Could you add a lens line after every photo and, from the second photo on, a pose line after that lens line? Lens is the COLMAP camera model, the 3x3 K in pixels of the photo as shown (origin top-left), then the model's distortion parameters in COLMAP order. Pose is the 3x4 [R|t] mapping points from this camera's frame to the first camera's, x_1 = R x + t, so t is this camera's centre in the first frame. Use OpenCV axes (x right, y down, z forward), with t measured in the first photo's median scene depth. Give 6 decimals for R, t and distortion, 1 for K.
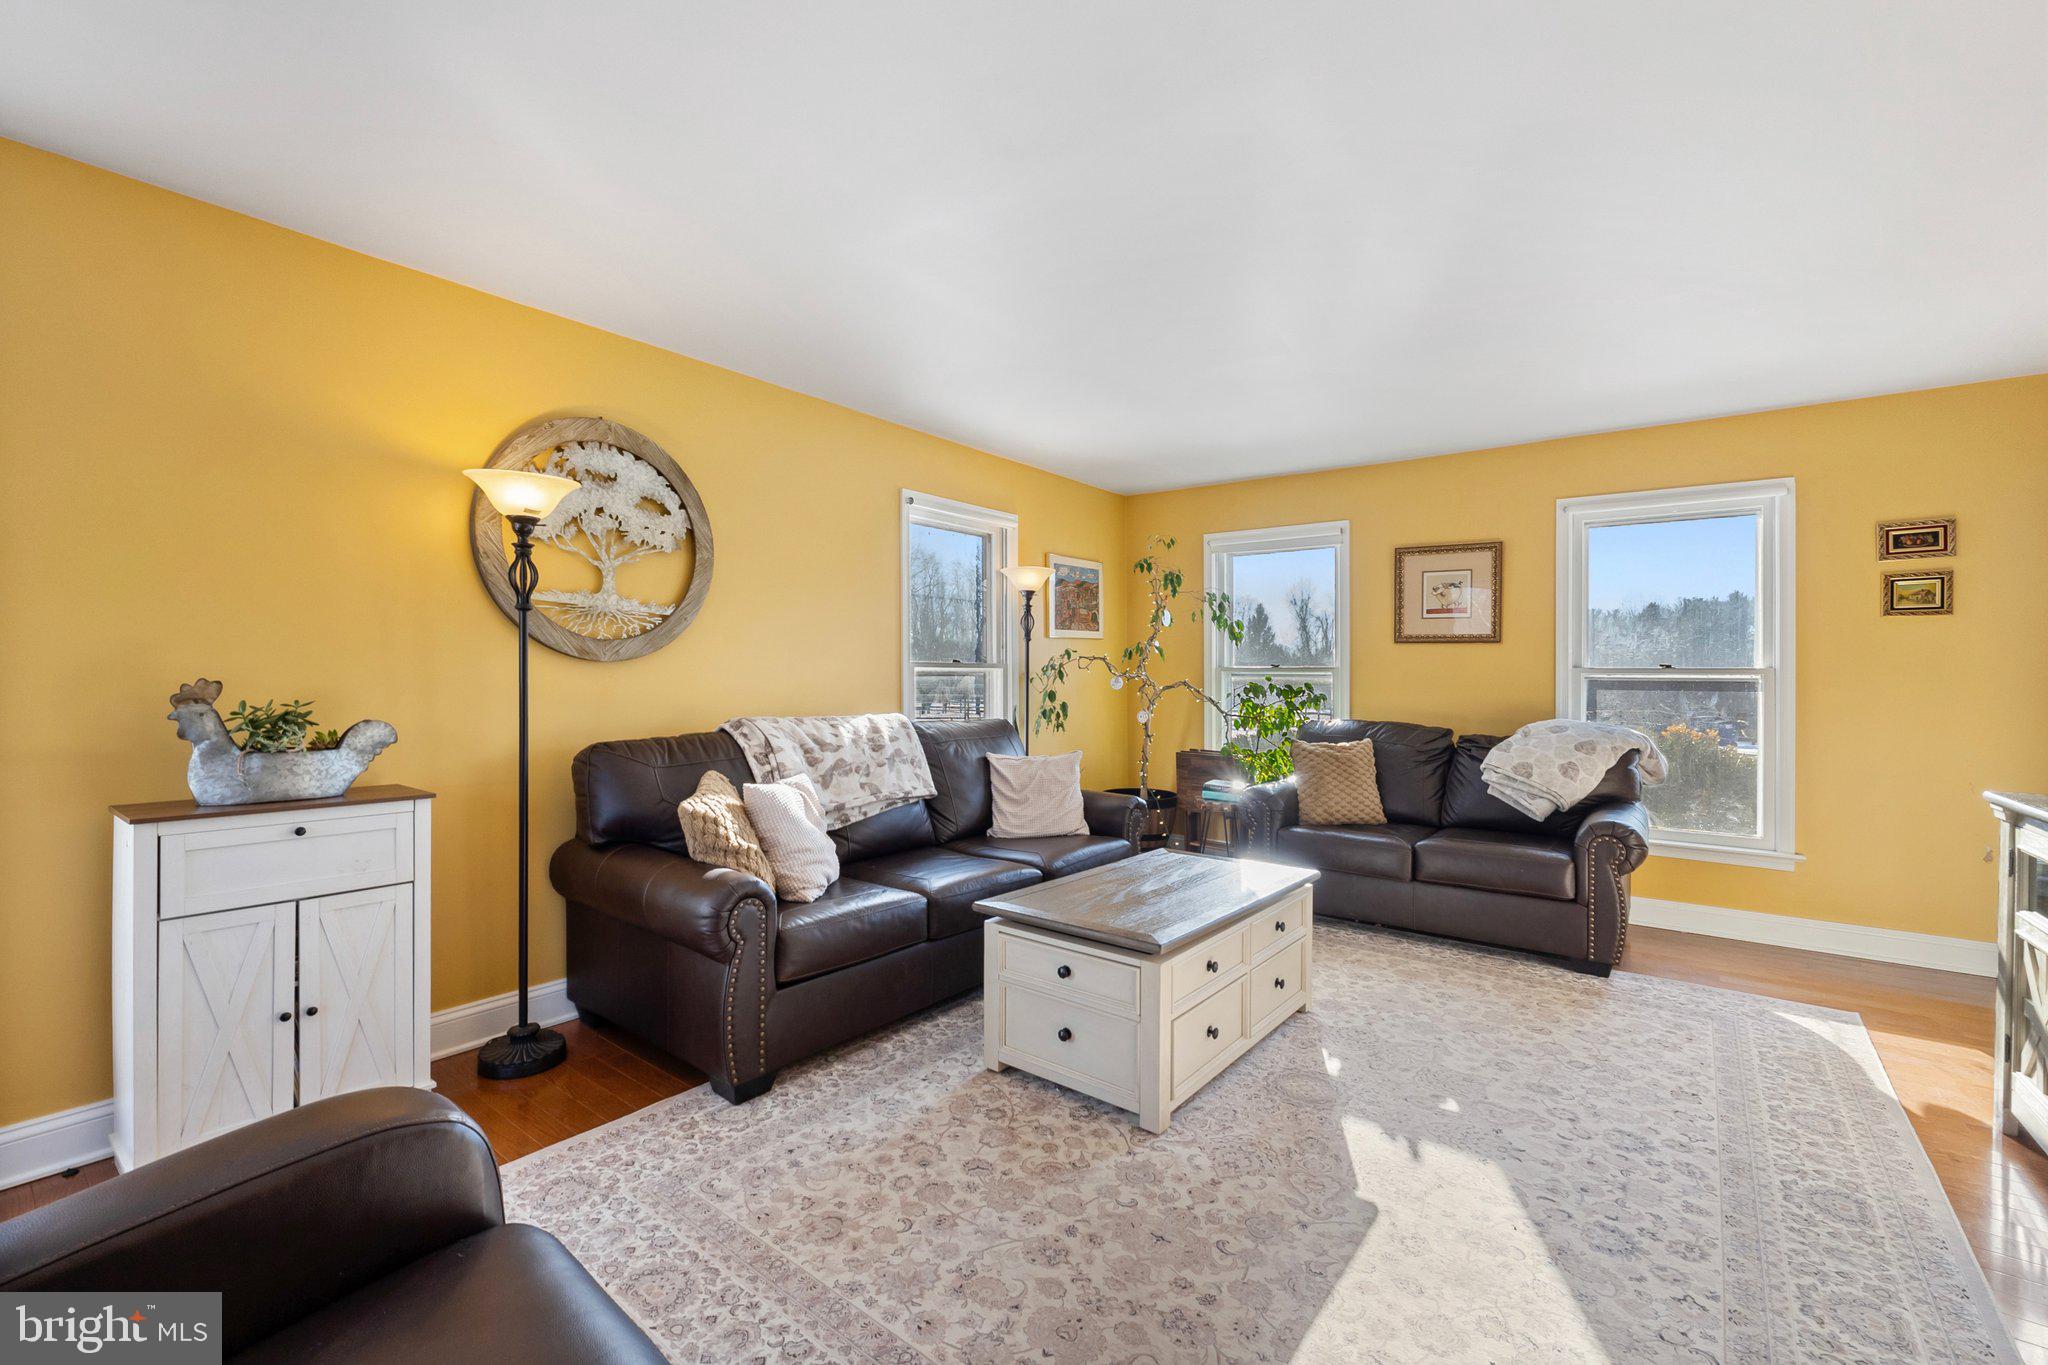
lens RADIAL K [[860.7, 0, 1016.5], [0, 860.7, 660.5], [0, 0, 1]] dist [-0.010735, 0.001097]
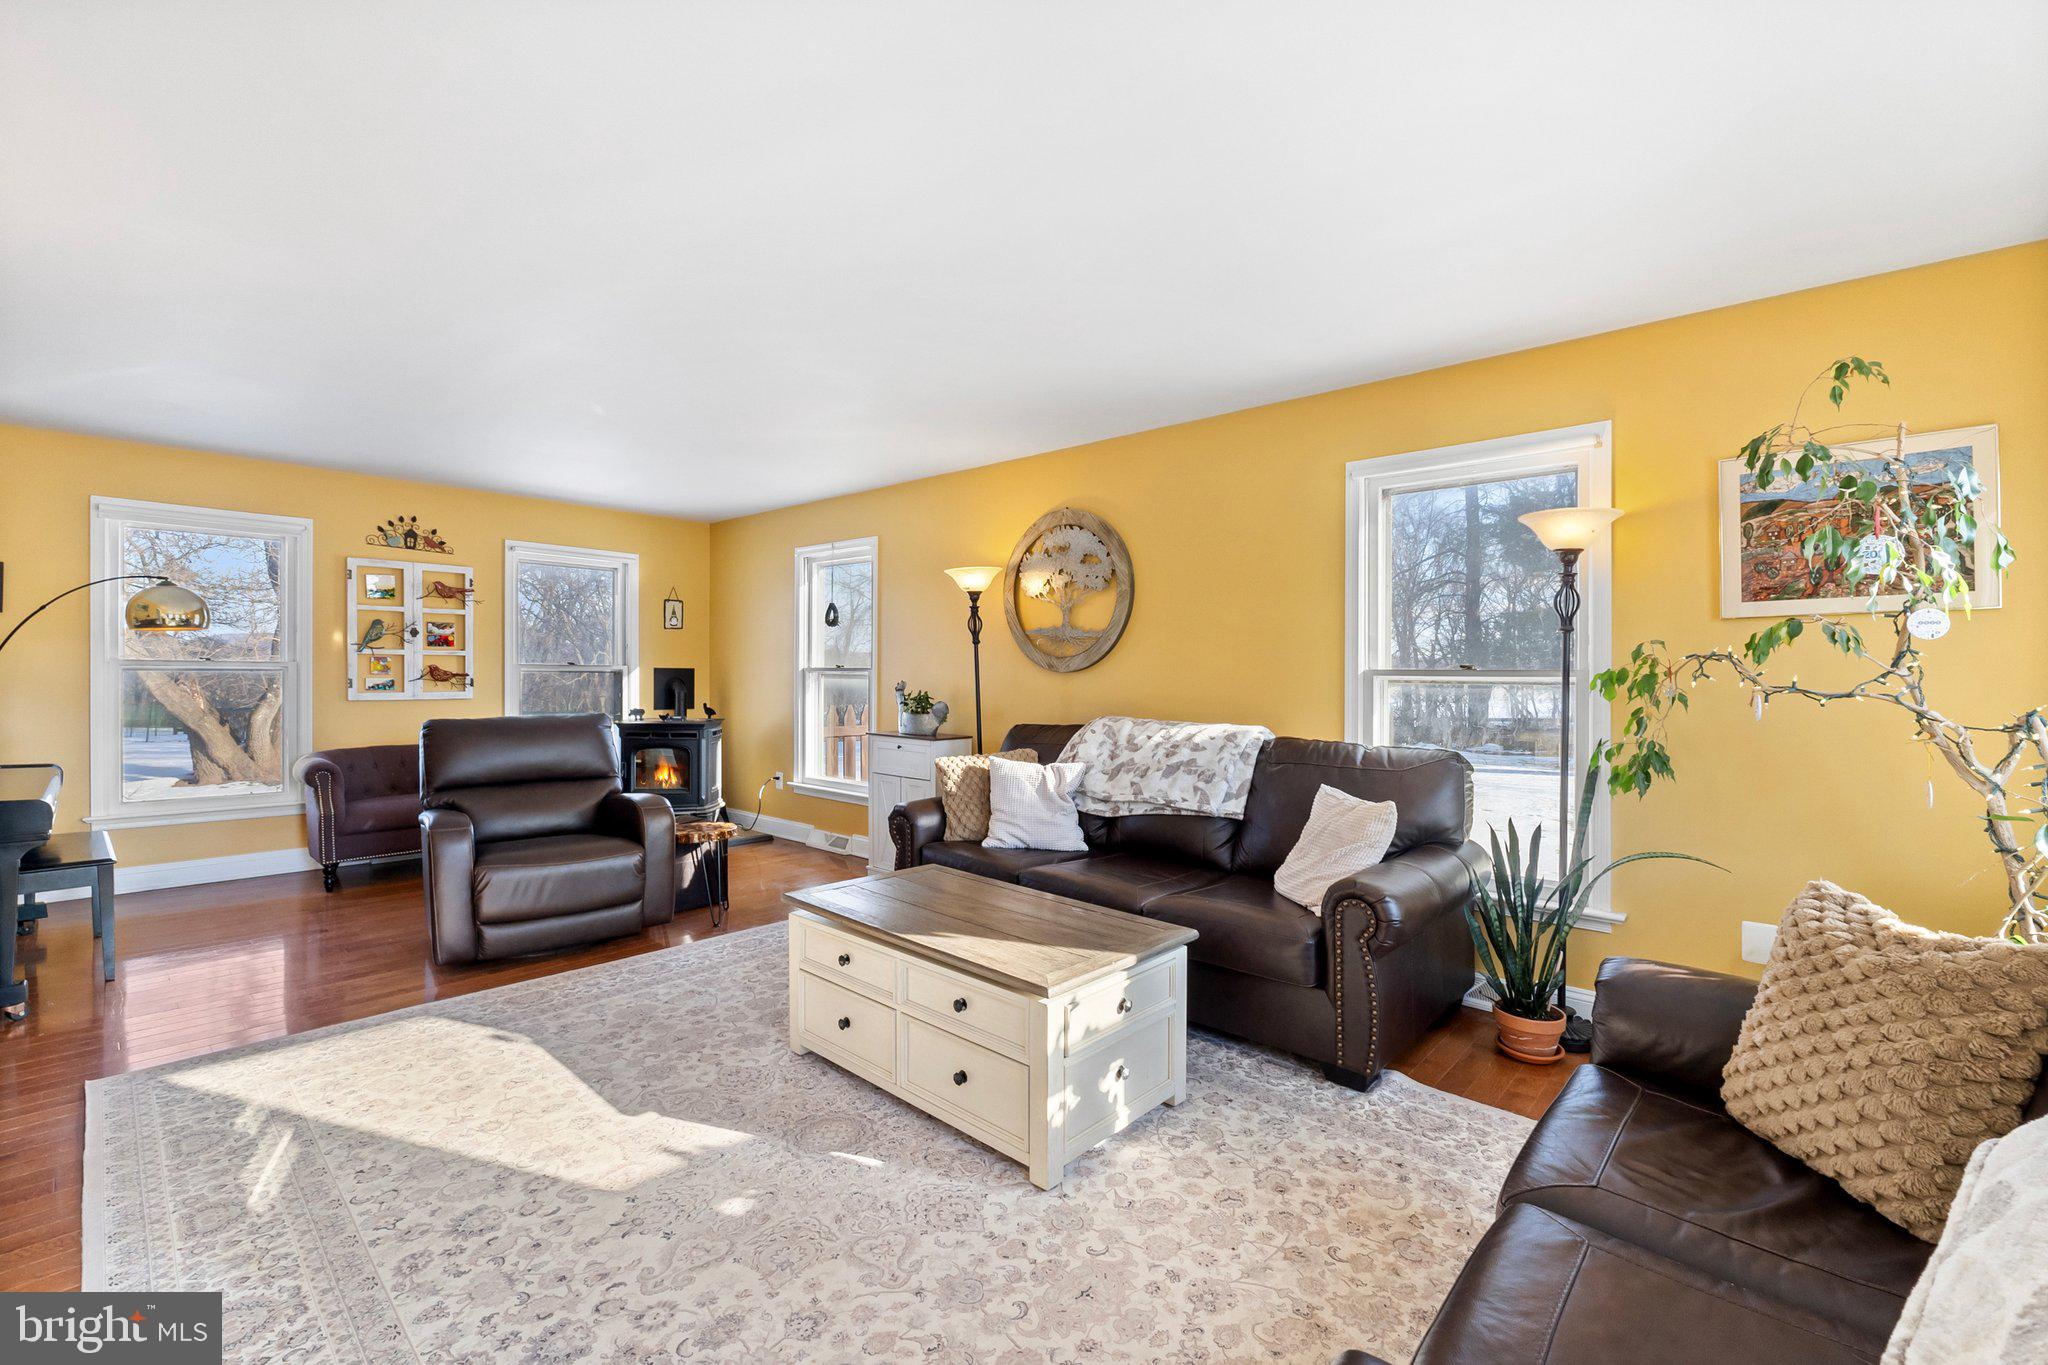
lens RADIAL K [[867.6, 0, 1027.4], [0, 867.6, 669.4], [0, 0, 1]] dist [-0.001120, -0.000604]
pose [[-0.068831, -0.009501, -0.997583, 1.418946], [0.006963, 0.999926, -0.010004, 0.015456], [0.997604, -0.007635, -0.068760, 1.448709]]
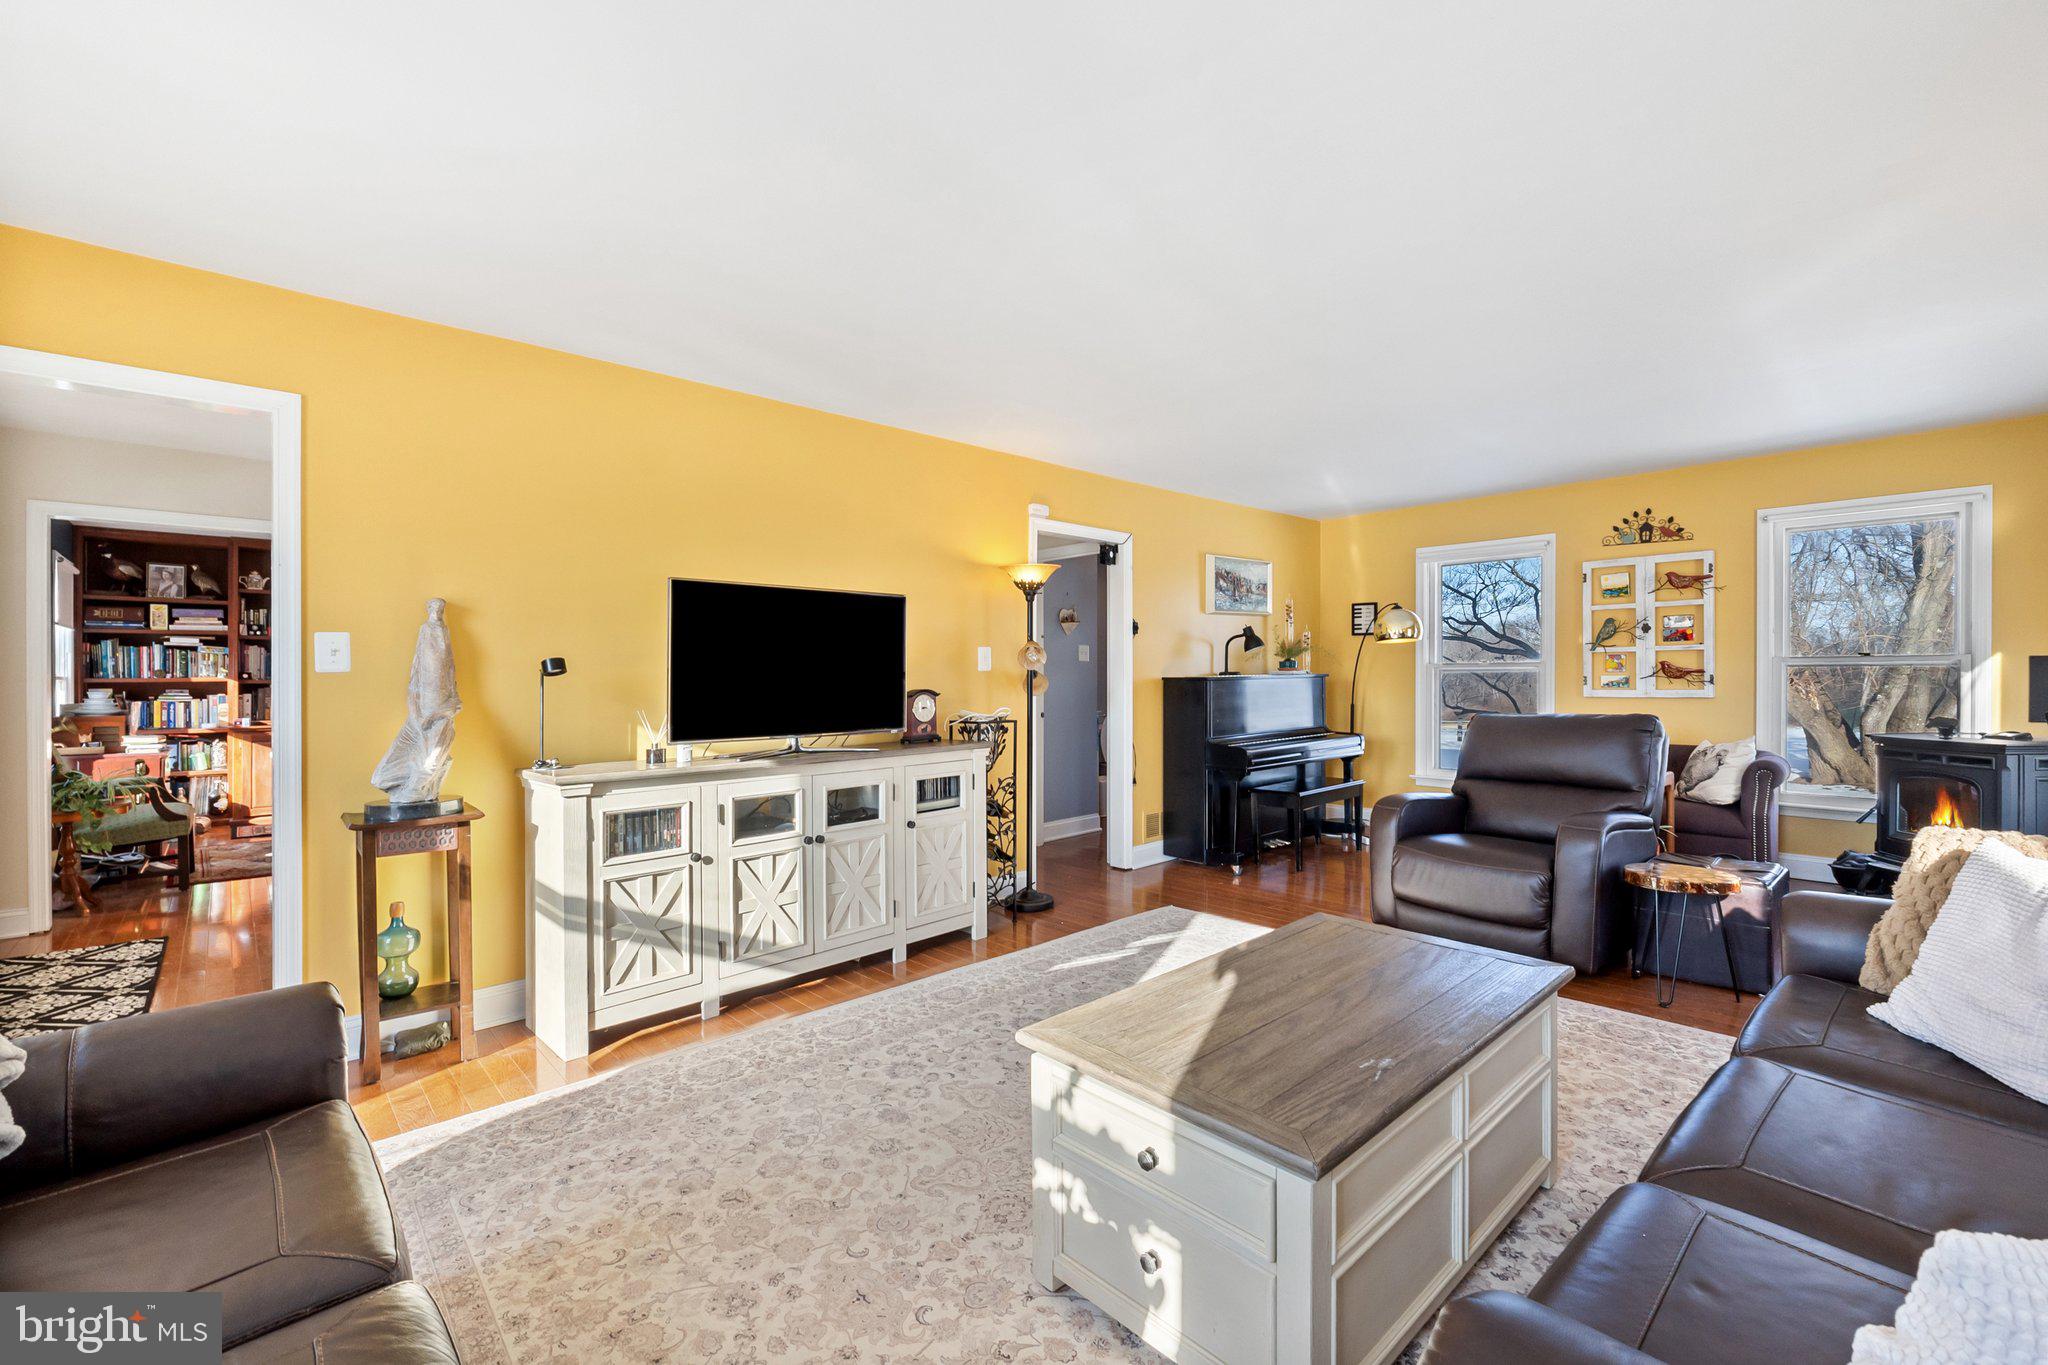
lens RADIAL K [[860.7, 0, 1016.5], [0, 860.7, 660.5], [0, 0, 1]] dist [-0.010735, 0.001097]
pose [[-0.986597, 0.008249, 0.162969, 0.367536], [0.002643, 0.999398, -0.034585, 0.040817], [-0.163156, -0.033691, -0.986025, 2.178428]]
